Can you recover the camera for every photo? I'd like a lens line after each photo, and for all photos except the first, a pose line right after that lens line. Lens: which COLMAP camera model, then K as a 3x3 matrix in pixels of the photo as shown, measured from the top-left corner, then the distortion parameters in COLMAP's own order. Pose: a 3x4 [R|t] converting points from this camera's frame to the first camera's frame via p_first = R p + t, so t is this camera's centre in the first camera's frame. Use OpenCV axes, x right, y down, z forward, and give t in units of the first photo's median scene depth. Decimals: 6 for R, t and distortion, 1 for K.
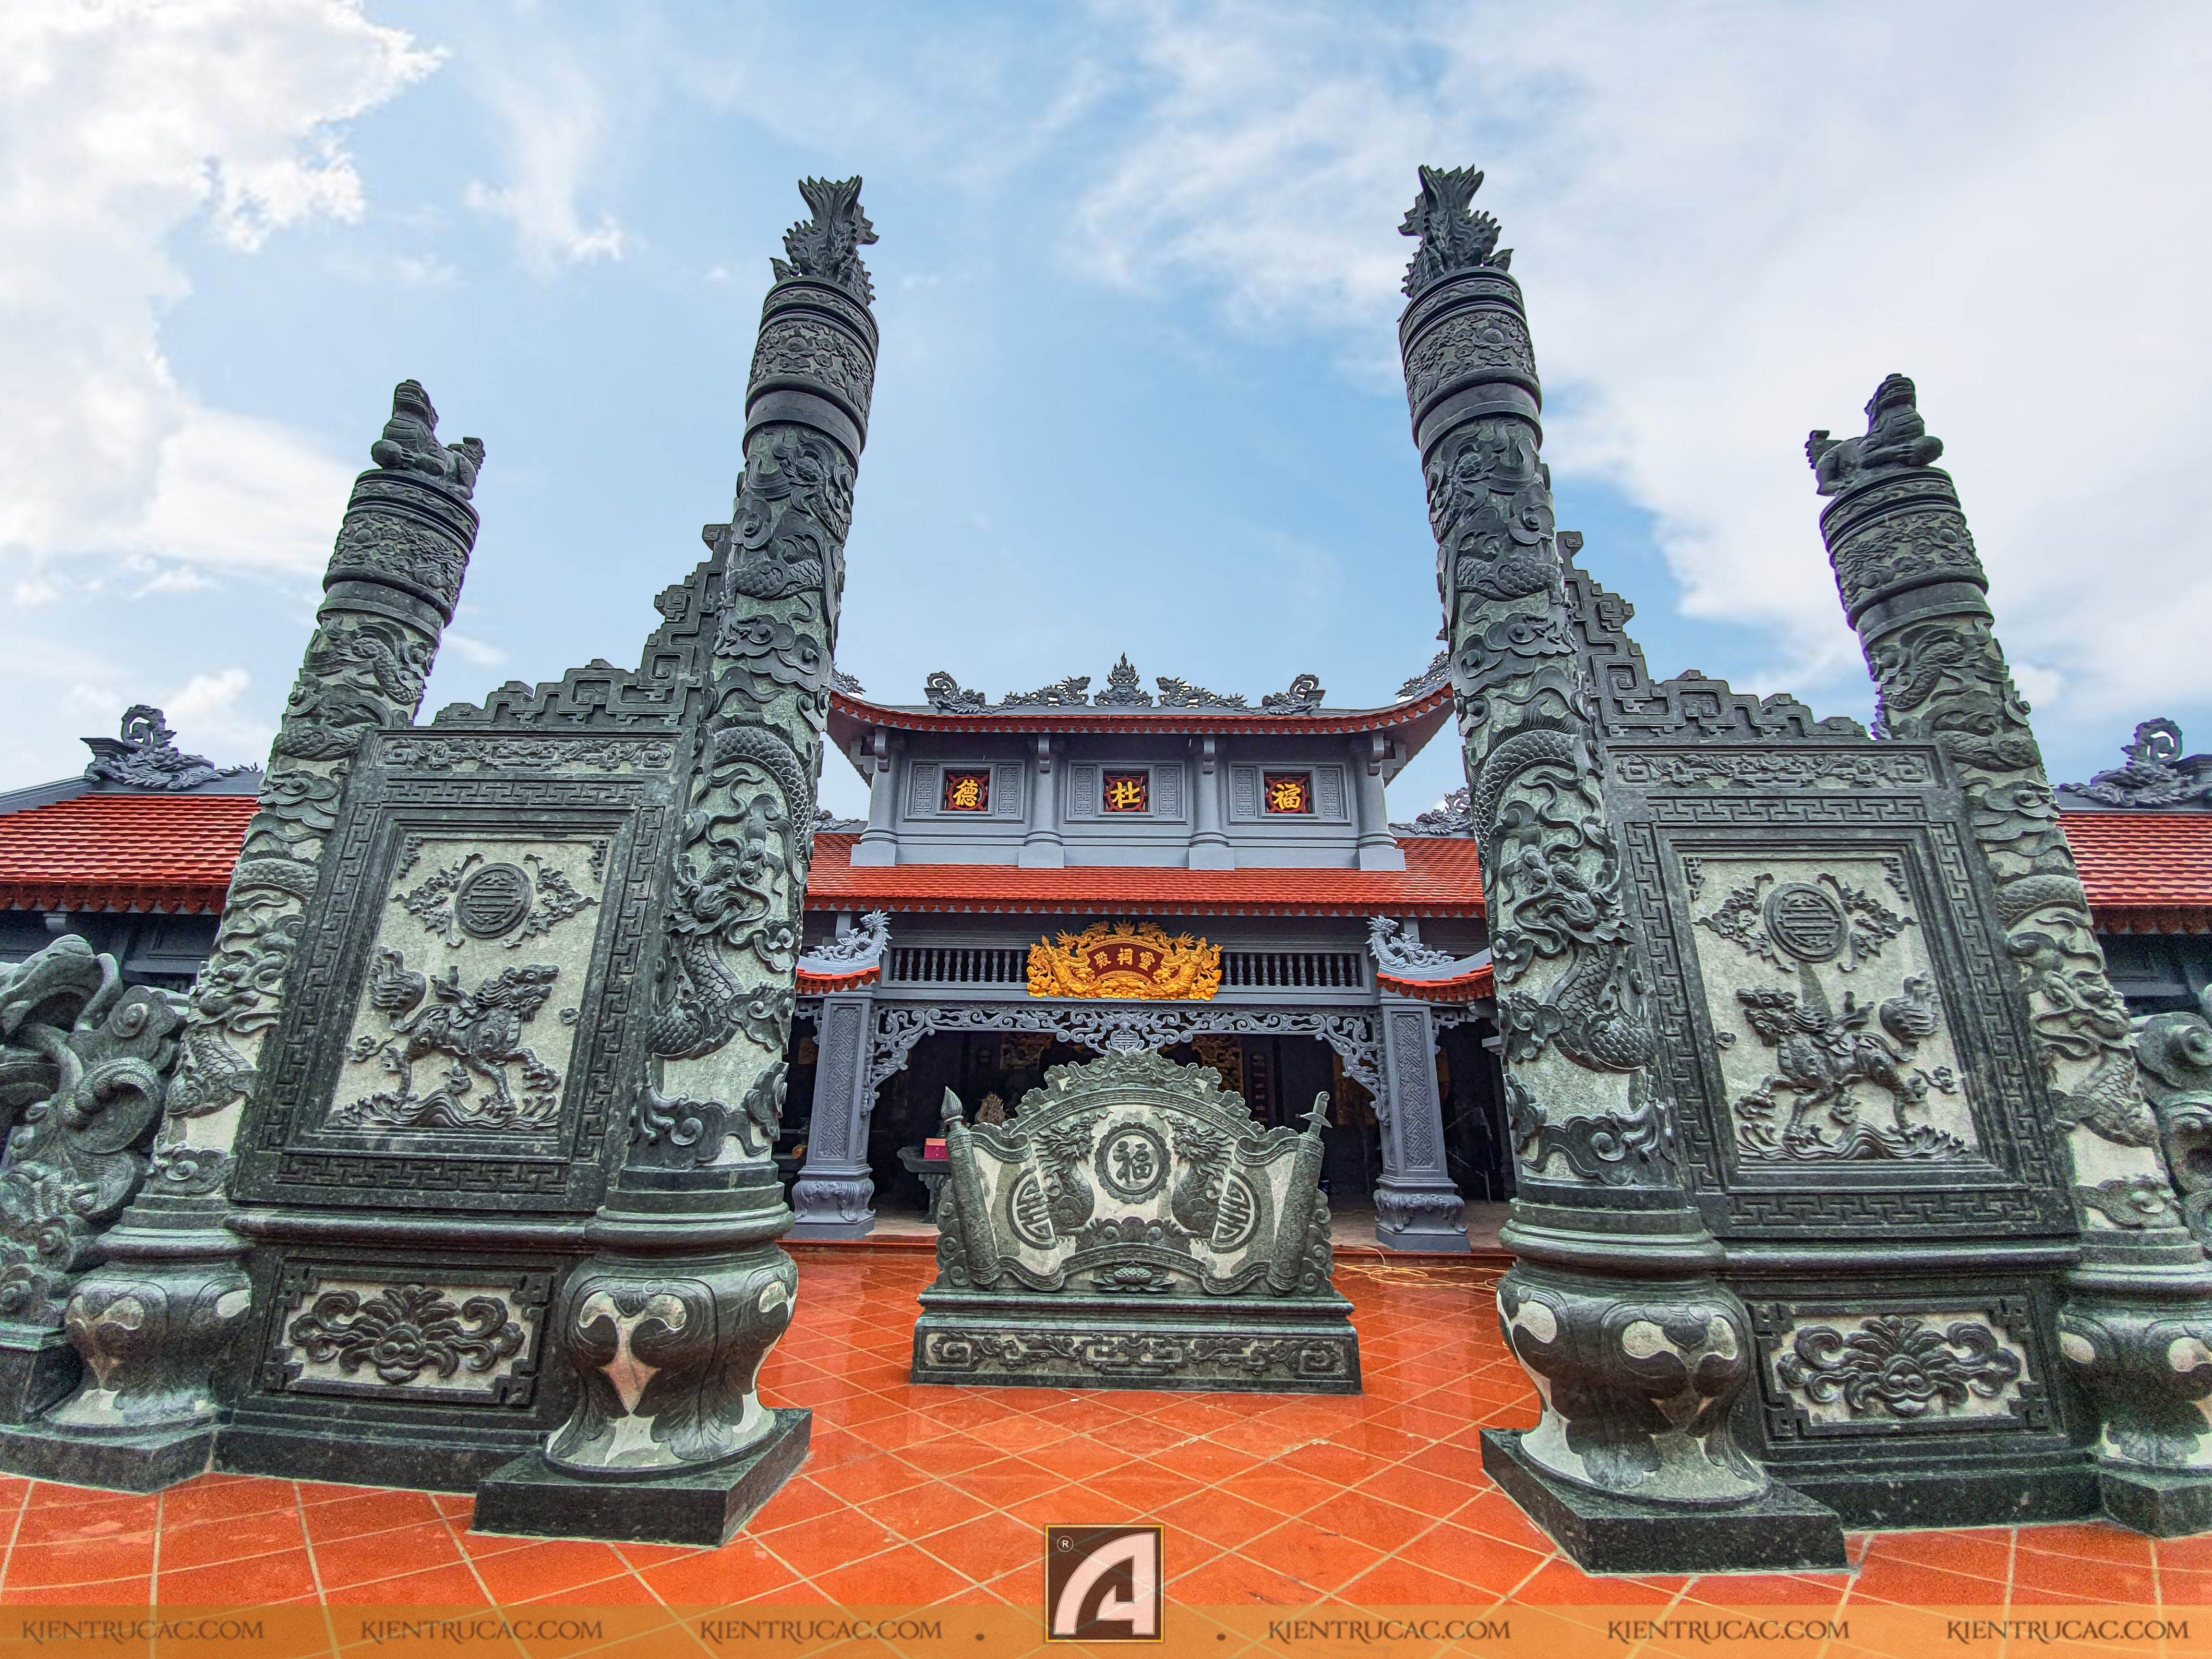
lens RADIAL K [[879.7, 0, 1094.1], [0, 879.7, 821.5], [0, 0, 1]] dist [0.017707, -0.021339]
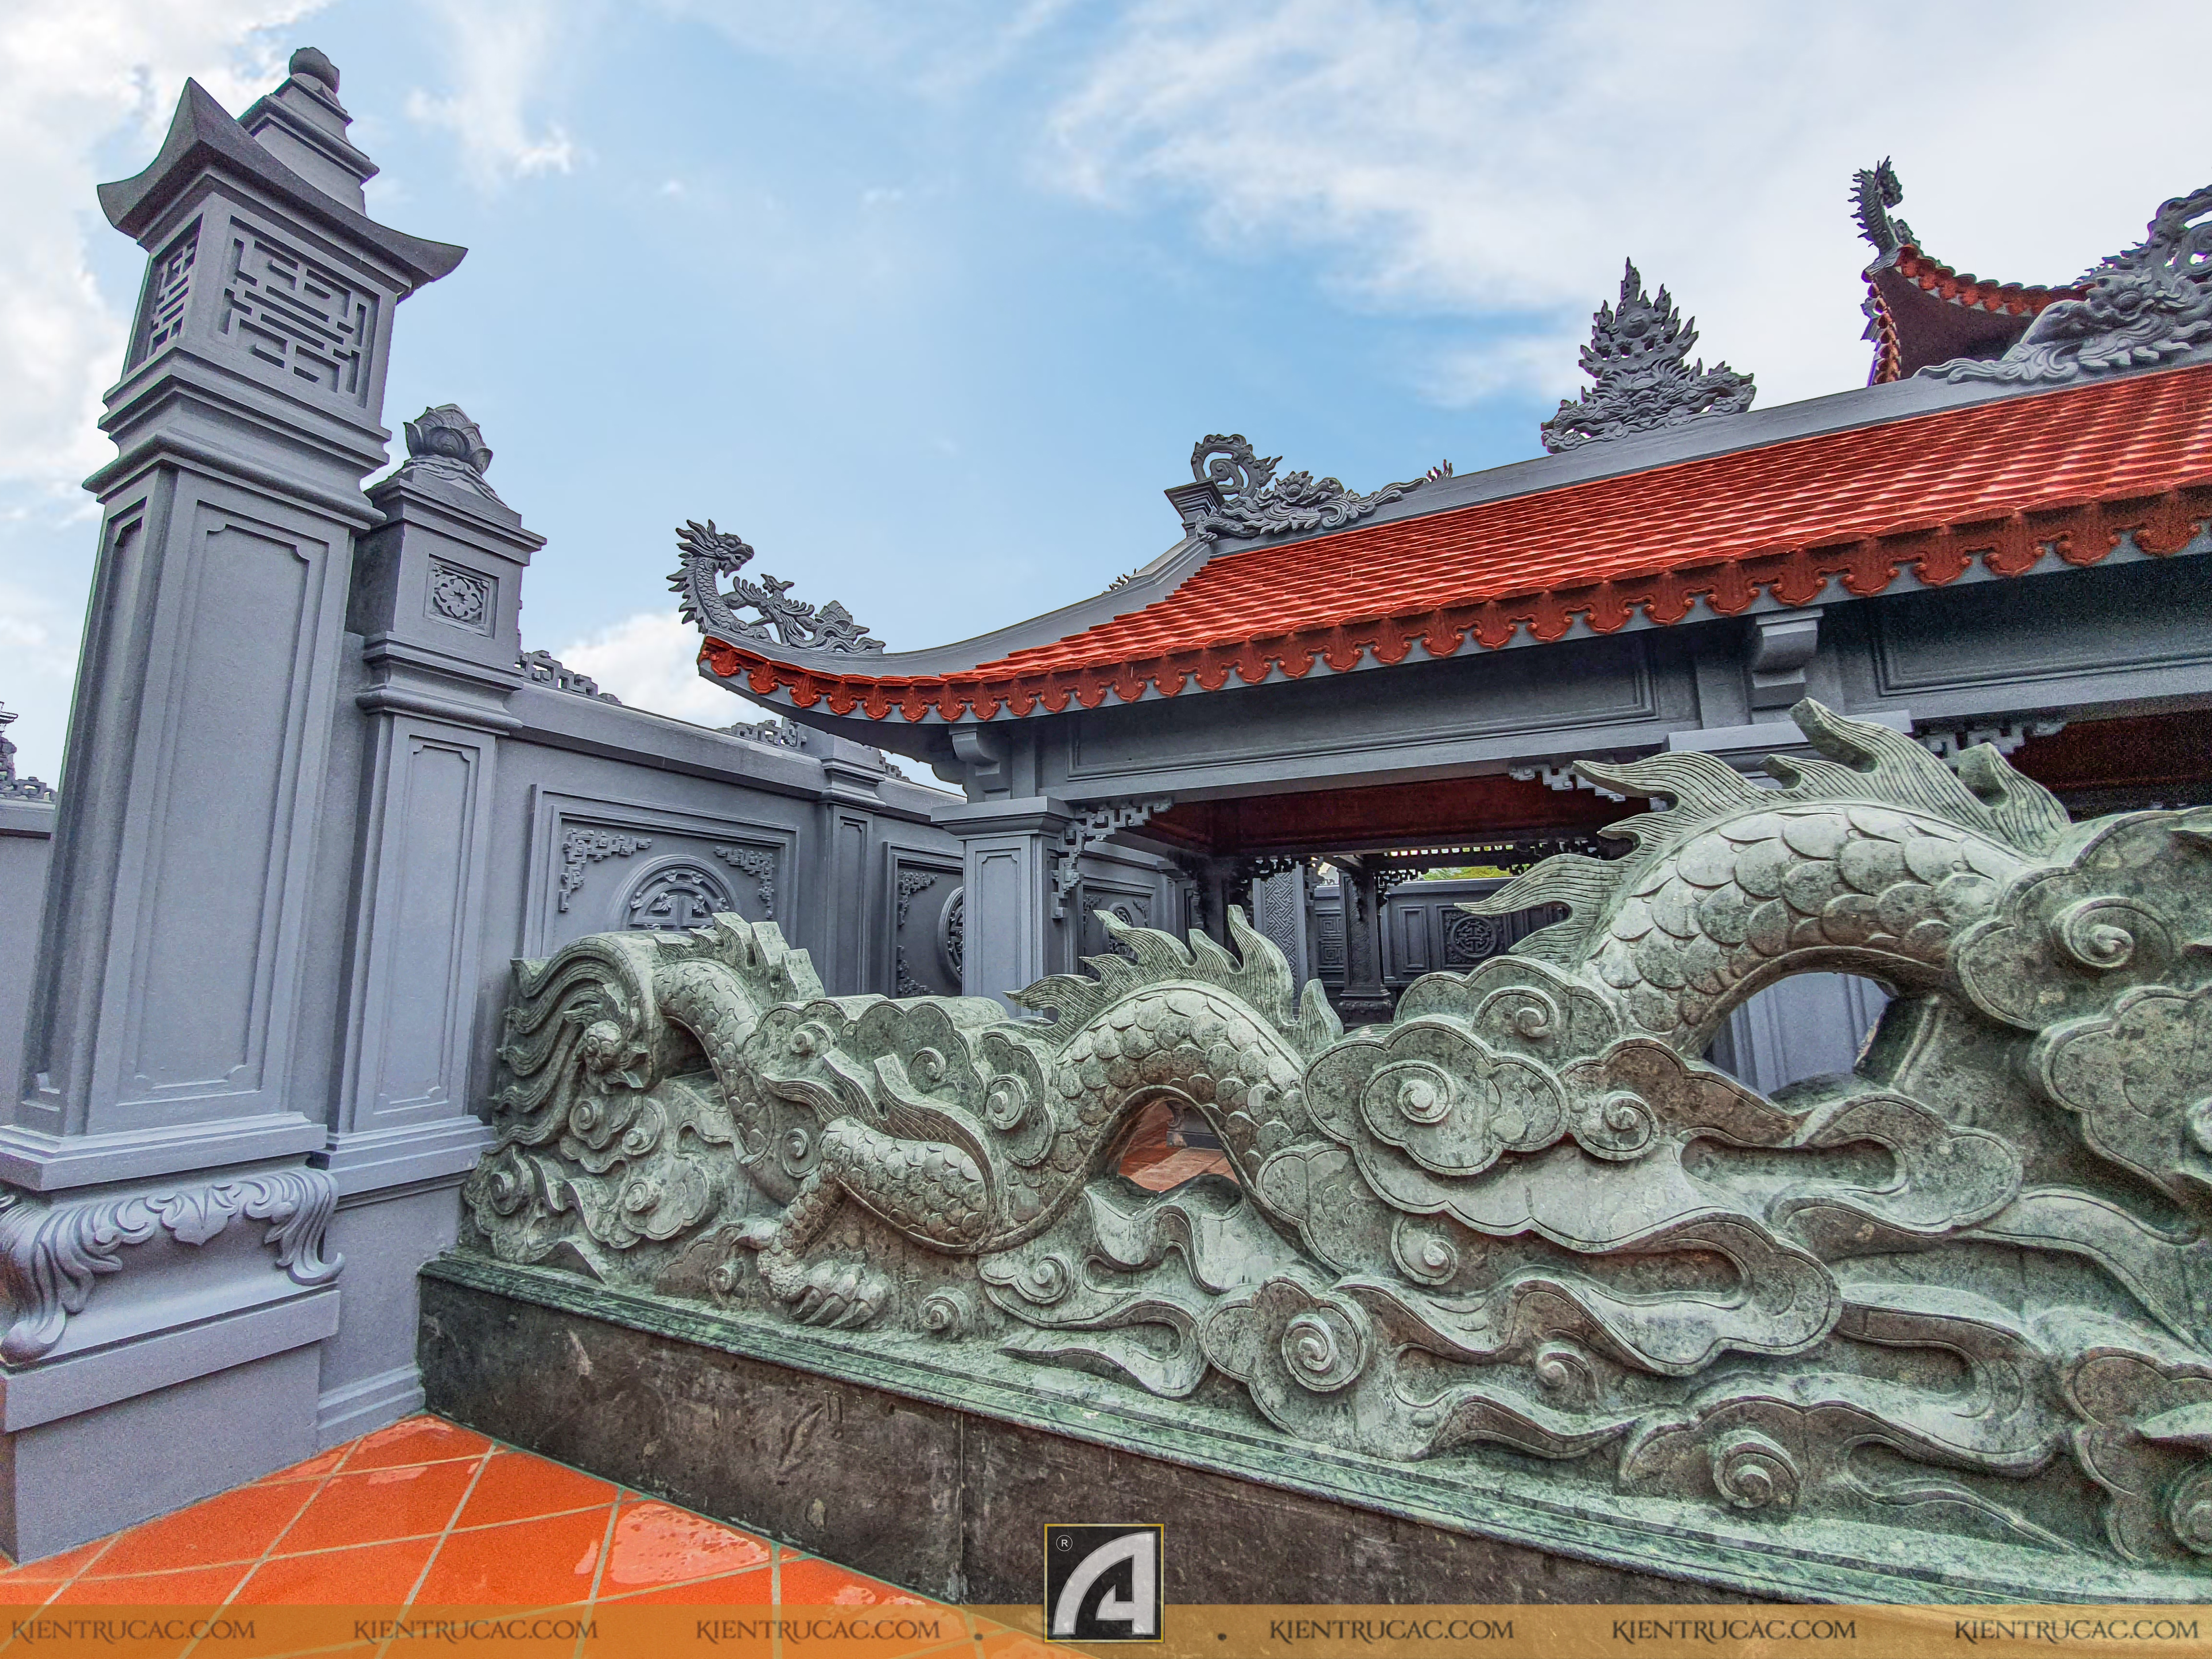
lens RADIAL K [[881.2, 0, 1099.5], [0, 881.2, 820.4], [0, 0, 1]] dist [0.014237, -0.019118]
pose [[0.911721, -0.088813, -0.401095, -1.610405], [0.155695, 0.978216, 0.137305, 0.106687], [0.380163, -0.187632, 0.905688, 0.440070]]
